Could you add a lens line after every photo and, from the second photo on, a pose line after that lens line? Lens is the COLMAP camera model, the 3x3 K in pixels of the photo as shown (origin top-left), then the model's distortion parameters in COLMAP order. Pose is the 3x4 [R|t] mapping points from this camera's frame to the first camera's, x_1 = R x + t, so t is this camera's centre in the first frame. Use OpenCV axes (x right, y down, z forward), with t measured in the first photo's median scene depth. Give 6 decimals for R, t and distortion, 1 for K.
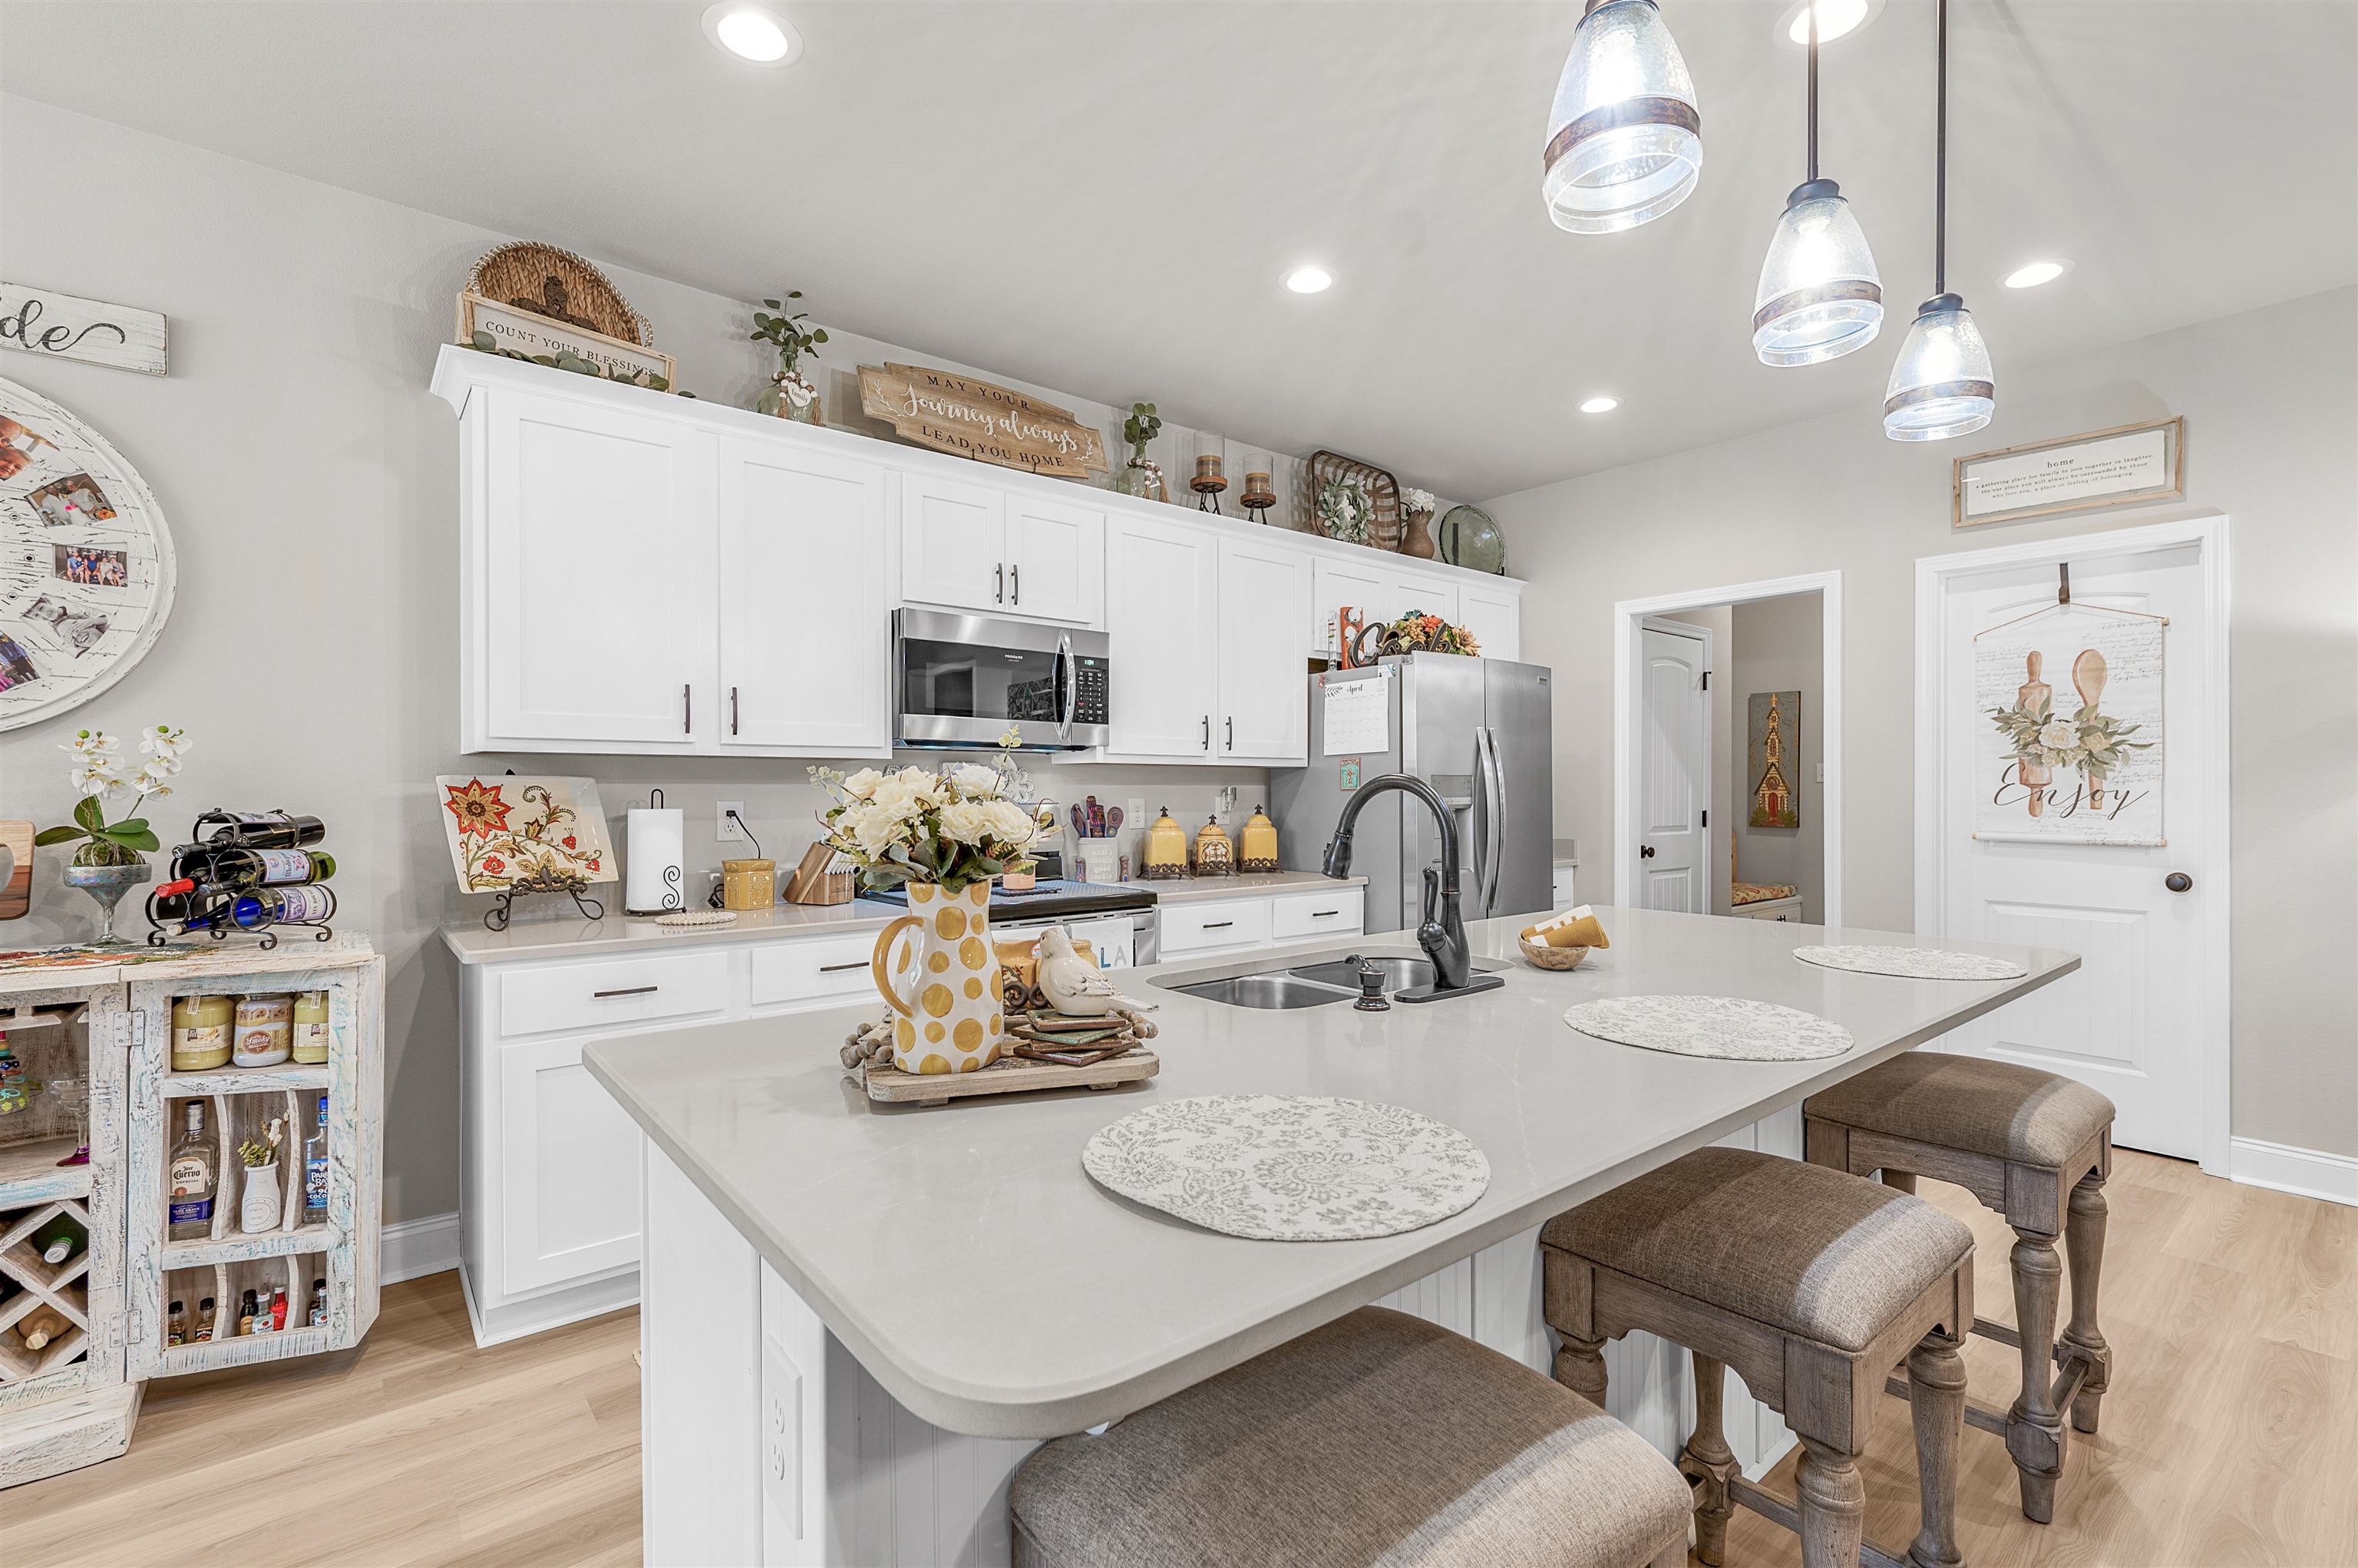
lens RADIAL K [[1049.2, 0, 1197.3], [0, 1049.2, 787.7], [0, 0, 1]] dist [-0.001915, 0.000840]
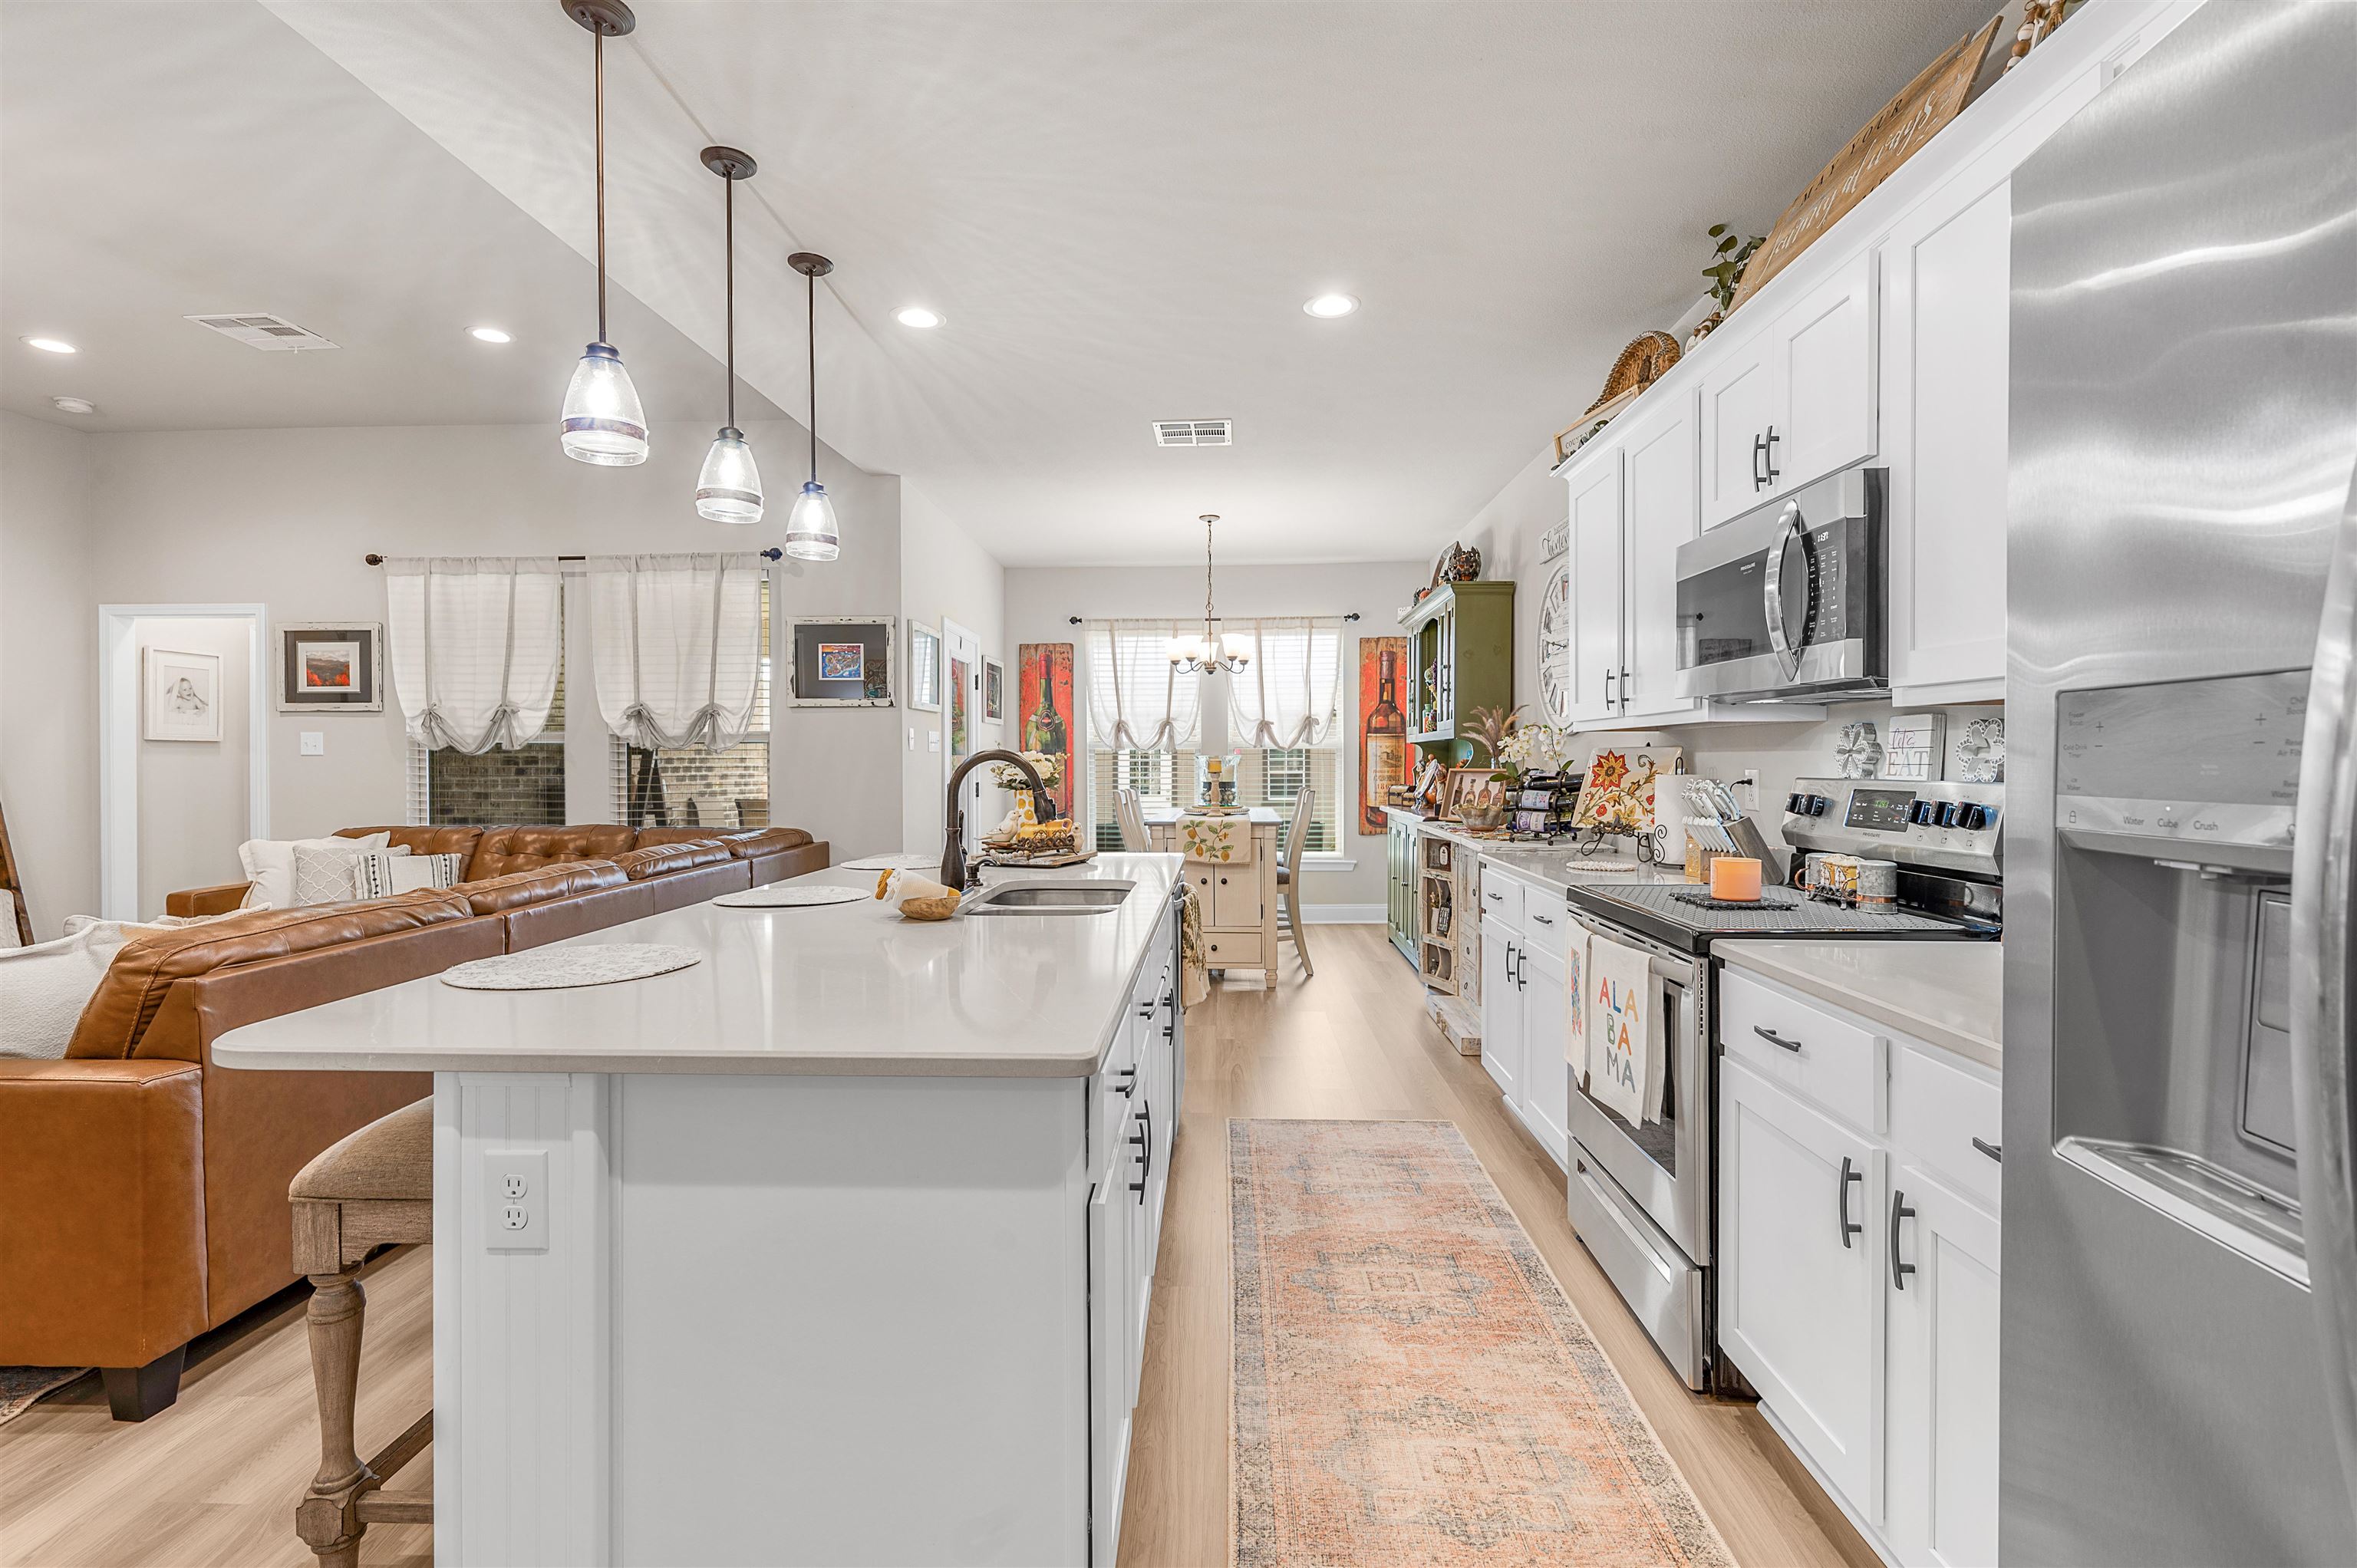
lens RADIAL K [[1048.7, 0, 1192.0], [0, 1048.7, 768.3], [0, 0, 1]] dist [-0.001915, 0.000840]
pose [[-0.665495, 0.006517, -0.746374, 0.617478], [-0.001060, 0.999953, 0.009676, 0.002781], [0.746401, 0.007230, -0.665457, 1.244210]]
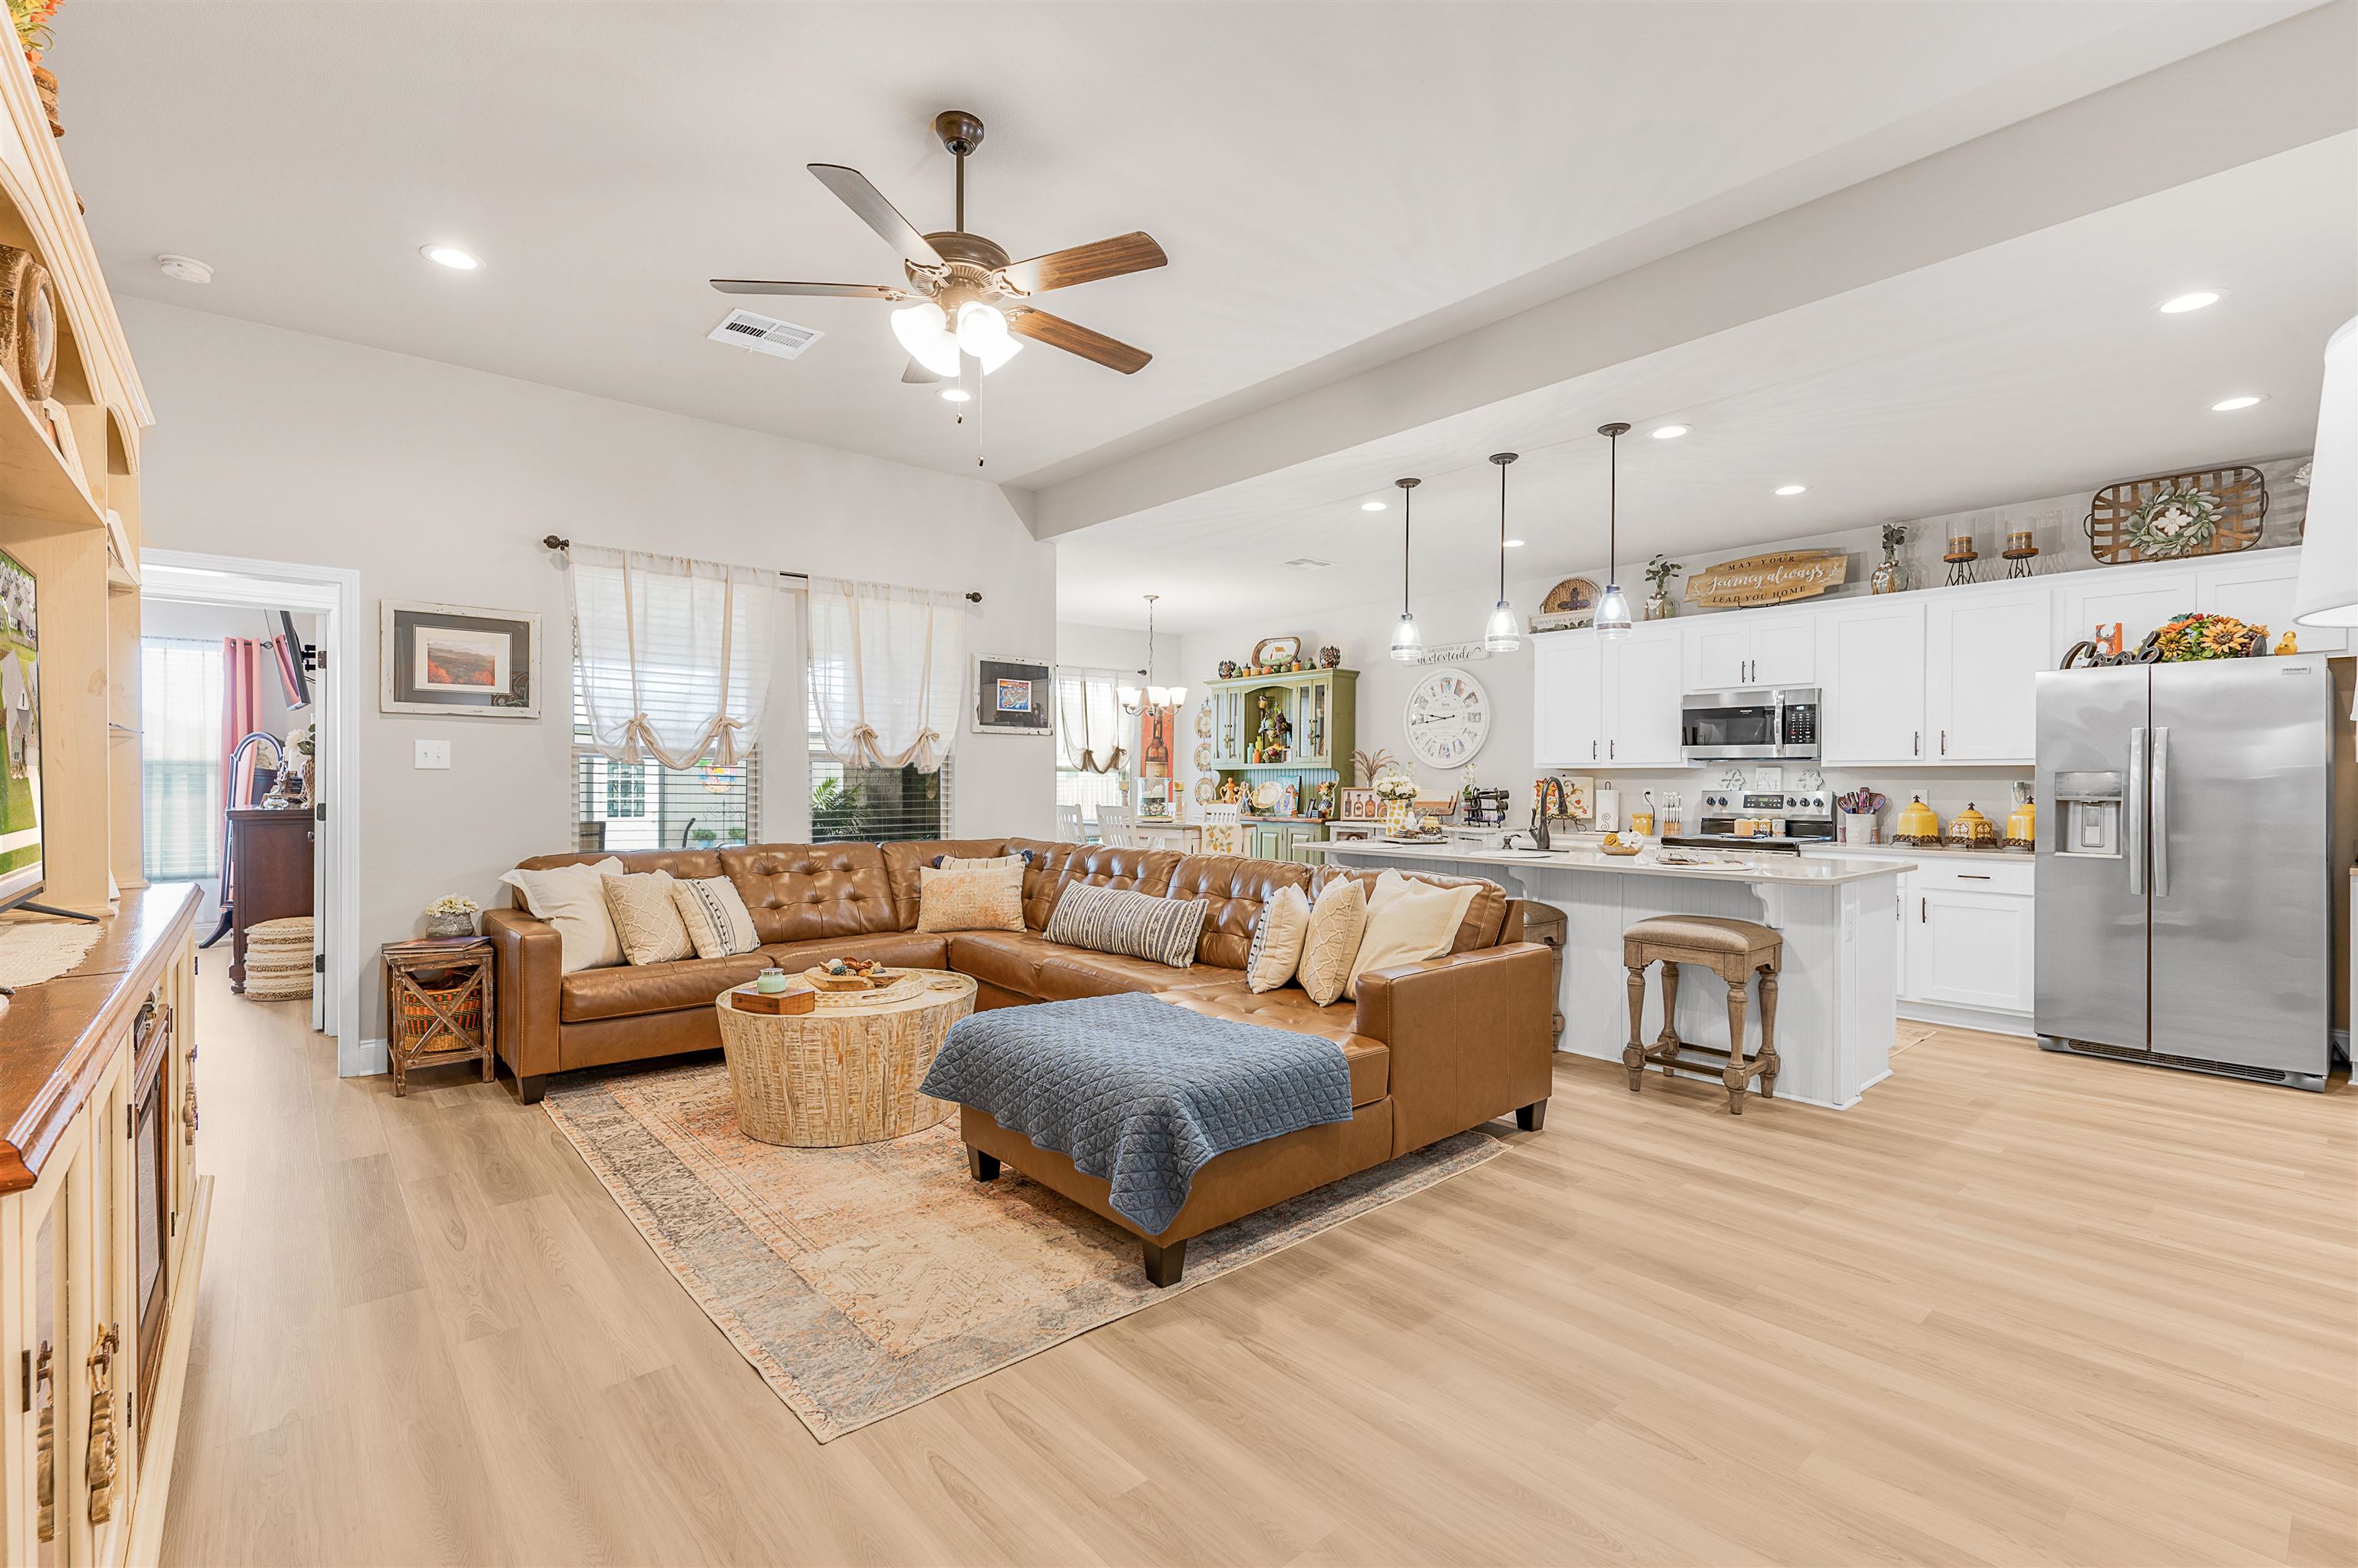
lens RADIAL K [[1049.2, 0, 1178.6], [0, 1049.2, 782.9], [0, 0, 1]] dist [-0.001915, 0.000840]
pose [[0.030696, -0.000945, -0.999528, 1.725171], [-0.007555, 0.999971, -0.001178, 0.012800], [0.999500, 0.007588, 0.030688, -0.063702]]
